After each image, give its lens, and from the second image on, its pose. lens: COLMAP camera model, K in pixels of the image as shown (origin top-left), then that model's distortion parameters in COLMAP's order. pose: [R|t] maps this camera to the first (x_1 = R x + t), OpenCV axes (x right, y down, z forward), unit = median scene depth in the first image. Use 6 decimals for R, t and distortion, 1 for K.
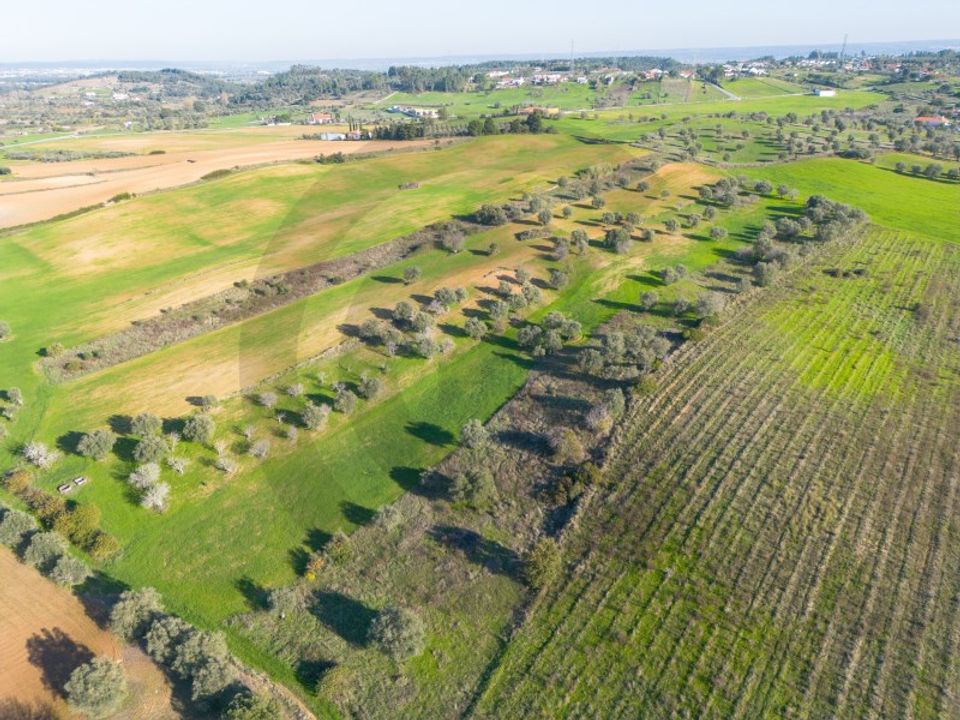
lens RADIAL K [[668.4, 0, 480.0], [0, 668.4, 360.0], [0, 0, 1]] dist [0.056164, -0.051876]
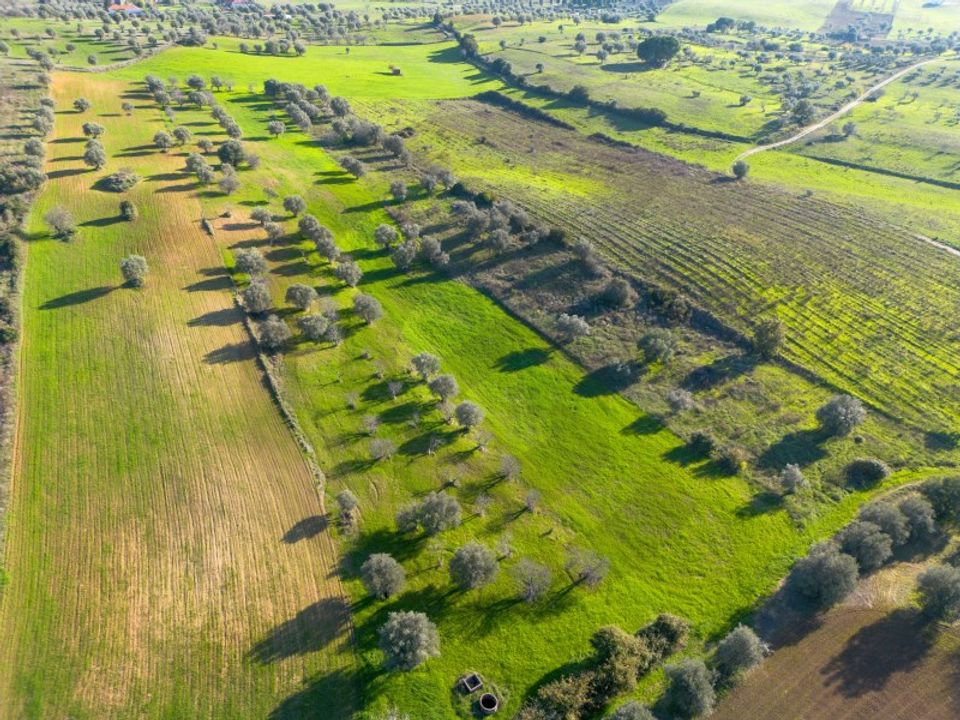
lens RADIAL K [[668.4, 0, 480.0], [0, 668.4, 360.0], [0, 0, 1]] dist [0.056164, -0.051876]
pose [[0.353674, -0.482235, 0.801476, -0.558446], [0.377059, 0.857655, 0.349649, -0.155734], [-0.856003, 0.178543, 0.485161, 0.407725]]
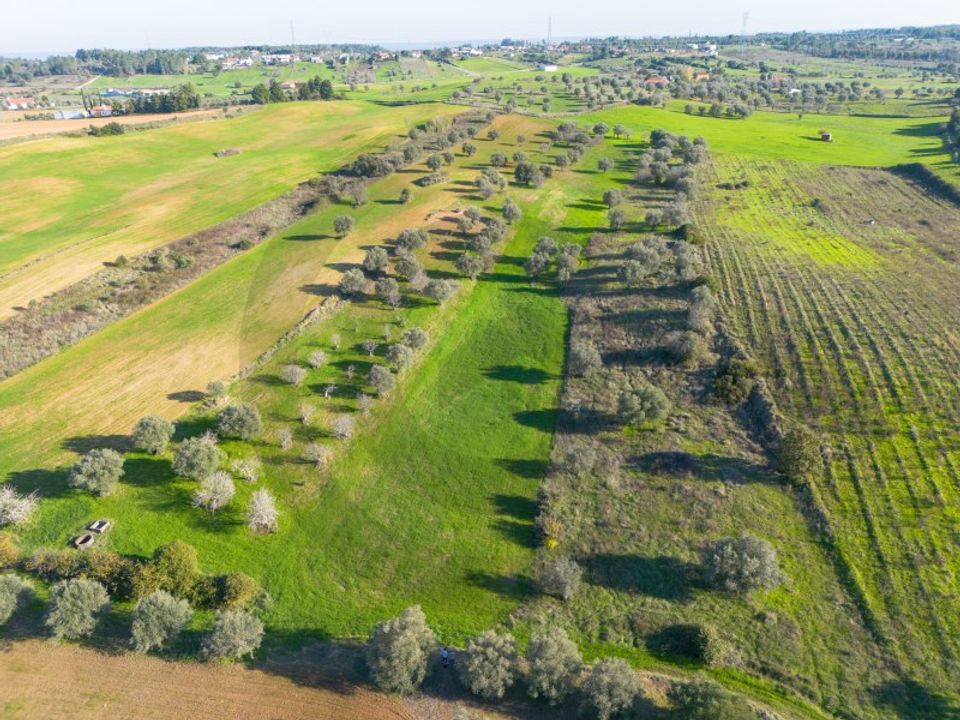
lens RADIAL K [[668.4, 0, 480.0], [0, 668.4, 360.0], [0, 0, 1]] dist [0.056164, -0.051876]
pose [[0.915805, -0.173906, 0.362019, -0.282827], [0.171445, 0.984414, 0.039182, 0.034920], [-0.363191, 0.026183, 0.931347, 0.155079]]
